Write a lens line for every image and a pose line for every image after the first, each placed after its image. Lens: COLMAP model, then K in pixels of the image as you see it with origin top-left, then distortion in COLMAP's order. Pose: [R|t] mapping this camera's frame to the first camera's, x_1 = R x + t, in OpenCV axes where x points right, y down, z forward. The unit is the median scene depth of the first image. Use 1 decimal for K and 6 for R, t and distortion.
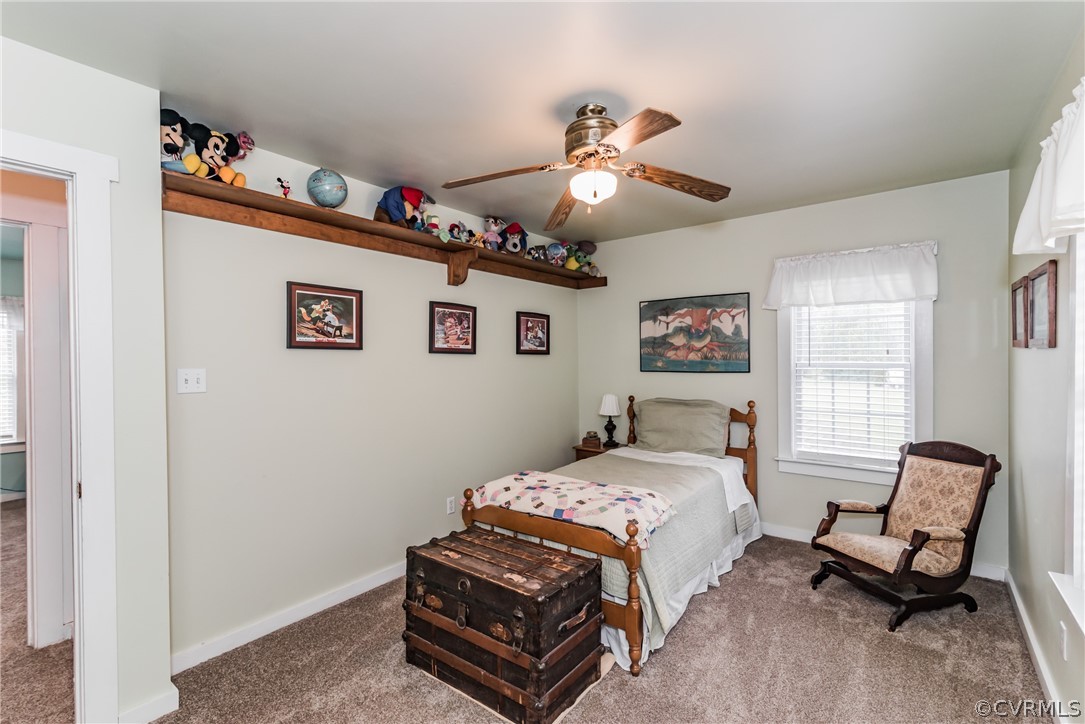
lens RADIAL K [[490.9, 0, 546.4], [0, 490.9, 363.4], [0, 0, 1]] dist [0.002261, 0.000221]
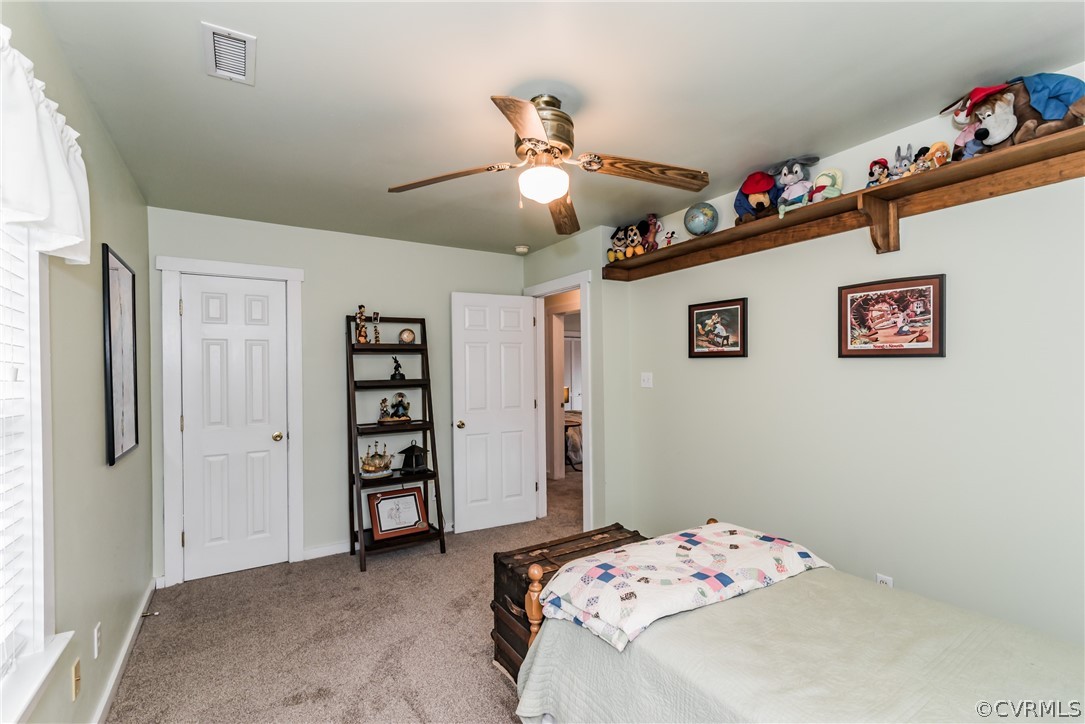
lens RADIAL K [[490.9, 0, 543.8], [0, 490.9, 363.2], [0, 0, 1]] dist [0.002261, 0.000221]
pose [[-0.368008, -0.015575, -0.929692, 0.727336], [-0.015484, 0.999824, -0.010621, 0.001732], [0.929694, 0.010487, -0.368185, 1.029425]]
